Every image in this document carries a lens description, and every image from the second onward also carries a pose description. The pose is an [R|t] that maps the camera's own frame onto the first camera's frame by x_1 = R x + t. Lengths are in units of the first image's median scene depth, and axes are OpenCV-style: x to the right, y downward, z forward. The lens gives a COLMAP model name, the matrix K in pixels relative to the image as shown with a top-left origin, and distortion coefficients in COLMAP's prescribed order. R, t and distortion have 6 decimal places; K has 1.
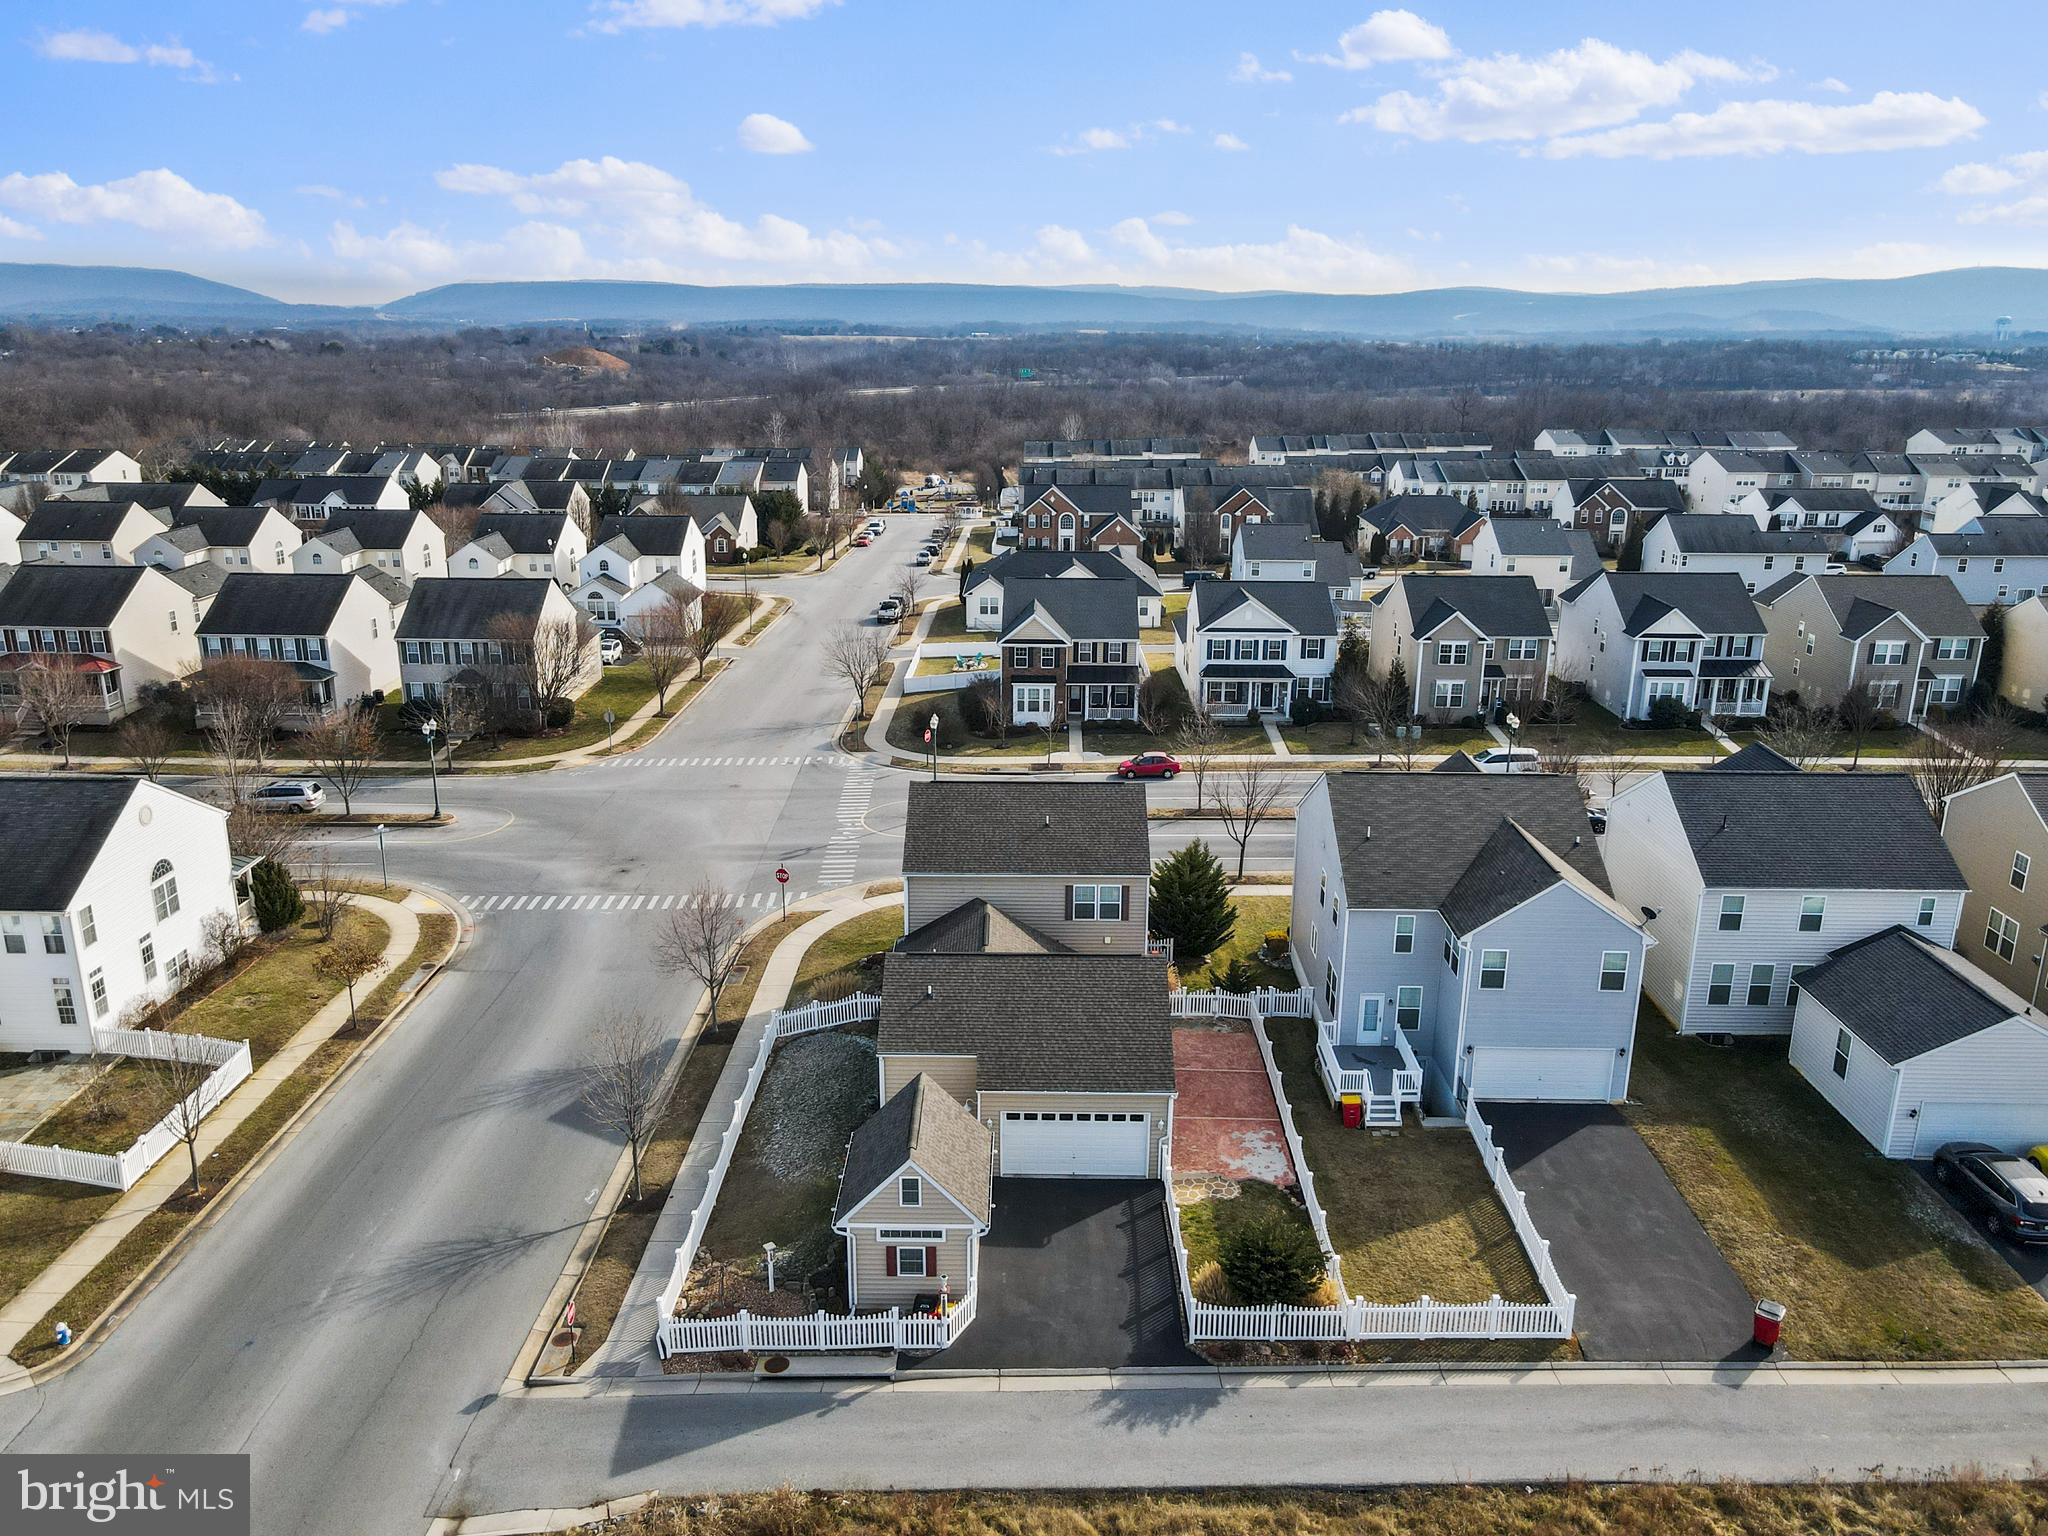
lens RADIAL K [[1497.8, 0, 1026.1], [0, 1497.8, 774.5], [0, 0, 1]] dist [0.001314, 0.033922]
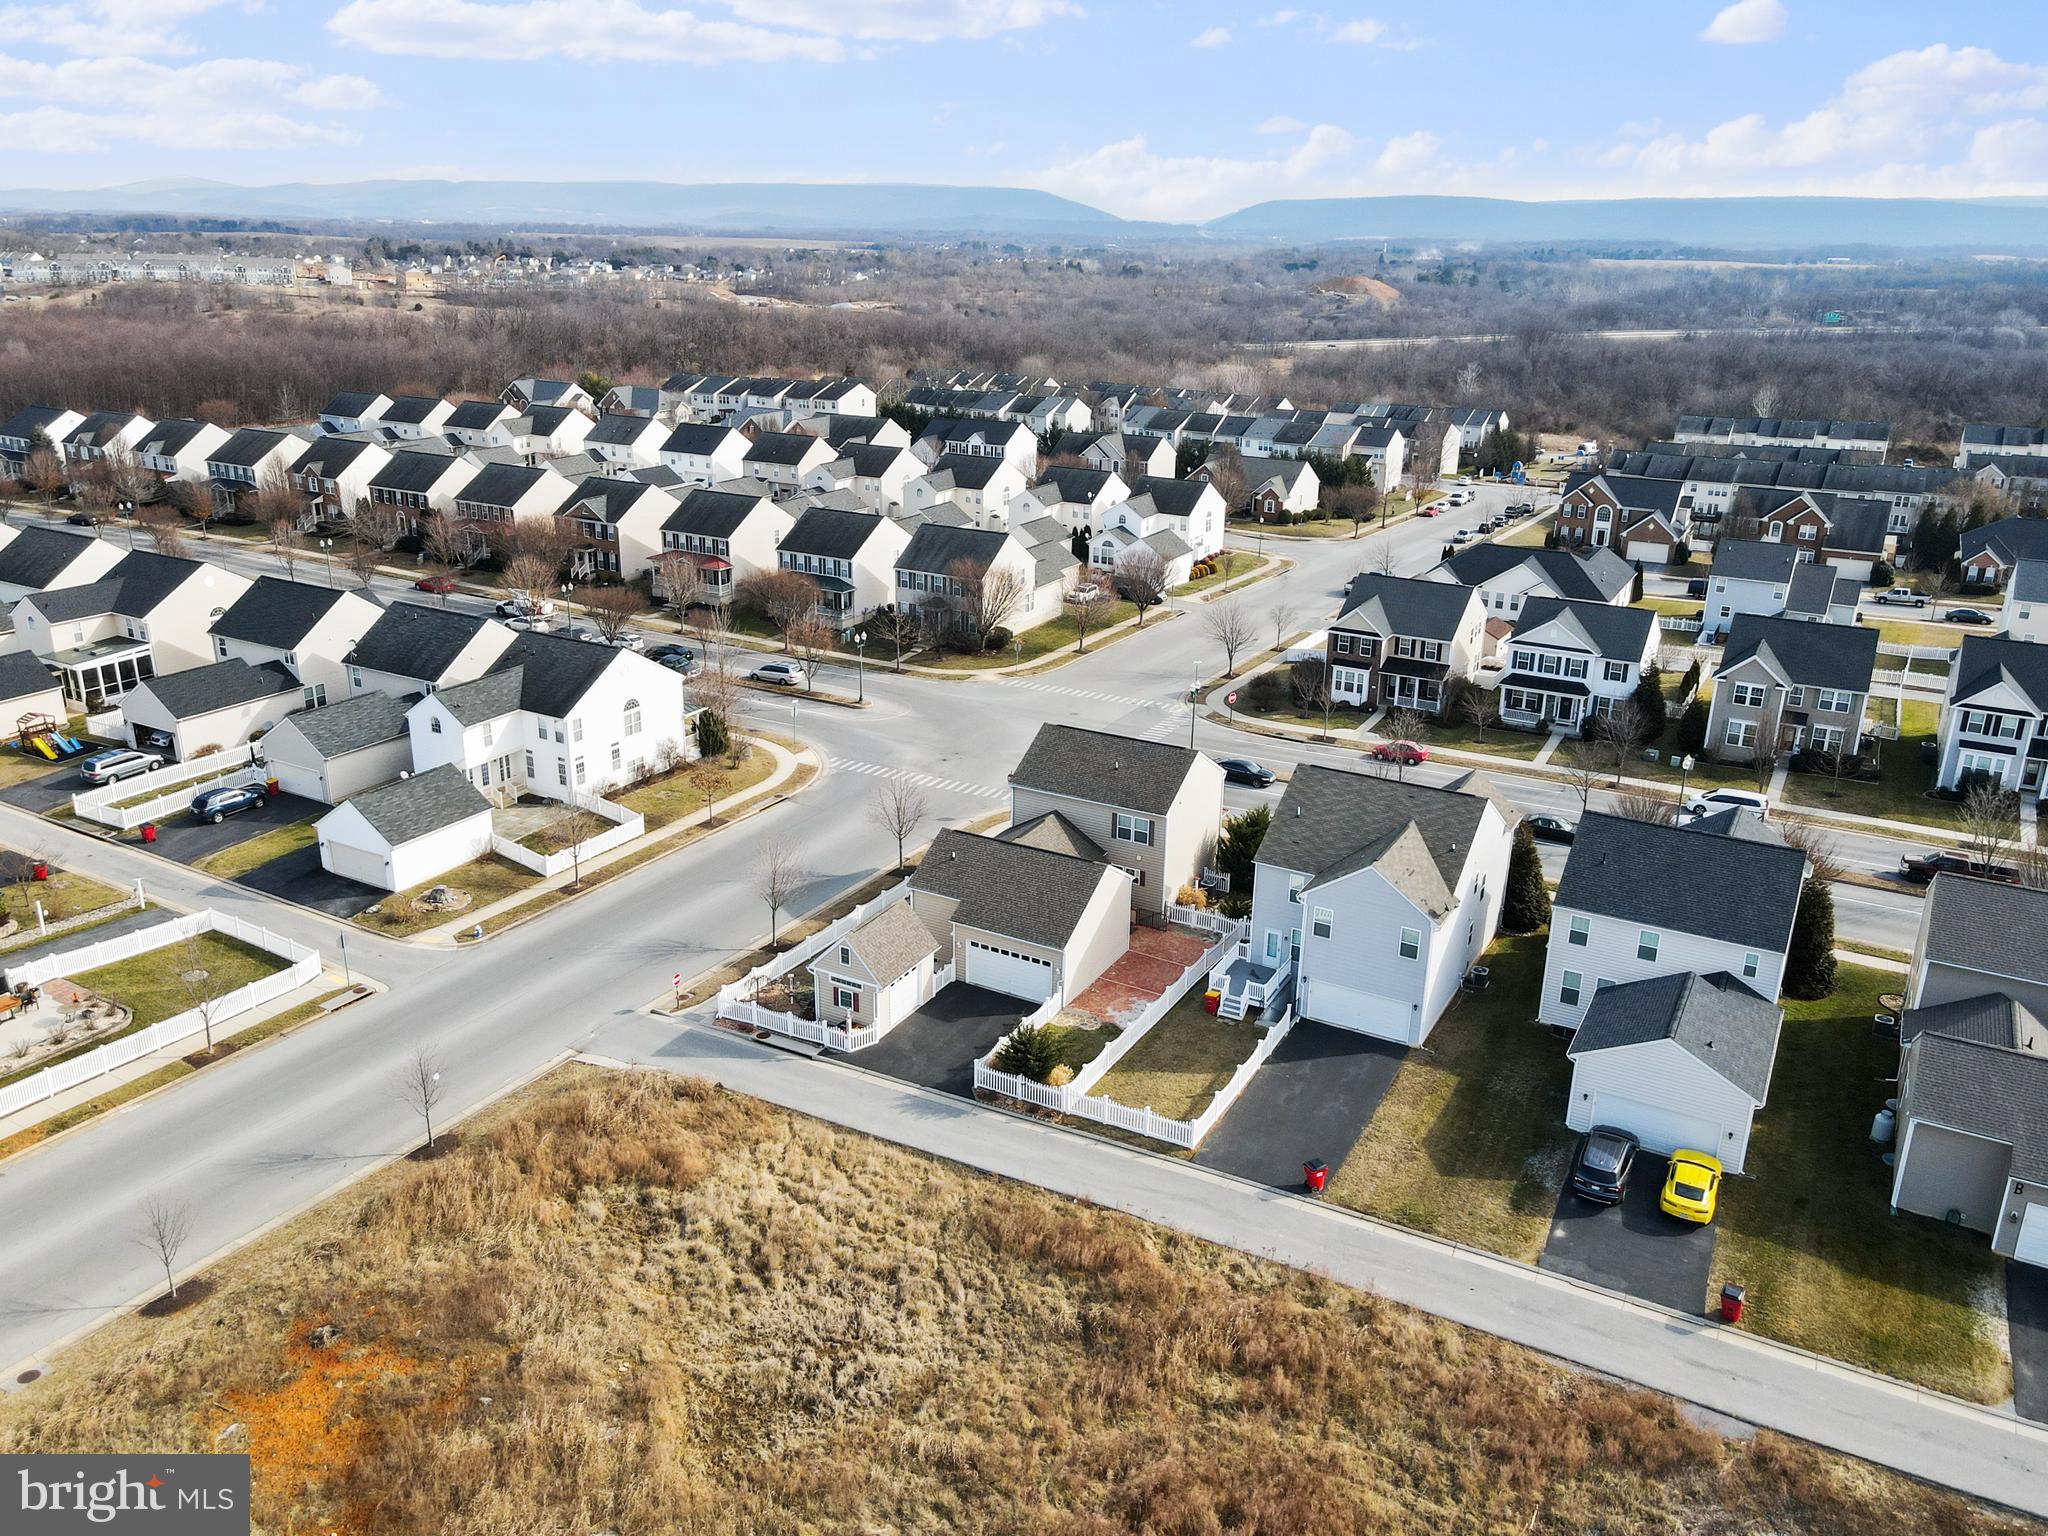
lens RADIAL K [[1548.1, 0, 1025.4], [0, 1548.1, 770.5], [0, 0, 1]] dist [-0.007630, 0.060622]
pose [[0.876613, 0.169069, -0.450516, 0.449682], [-0.151769, 0.985600, 0.074563, -0.044755], [0.456634, 0.003011, 0.889649, -0.235827]]
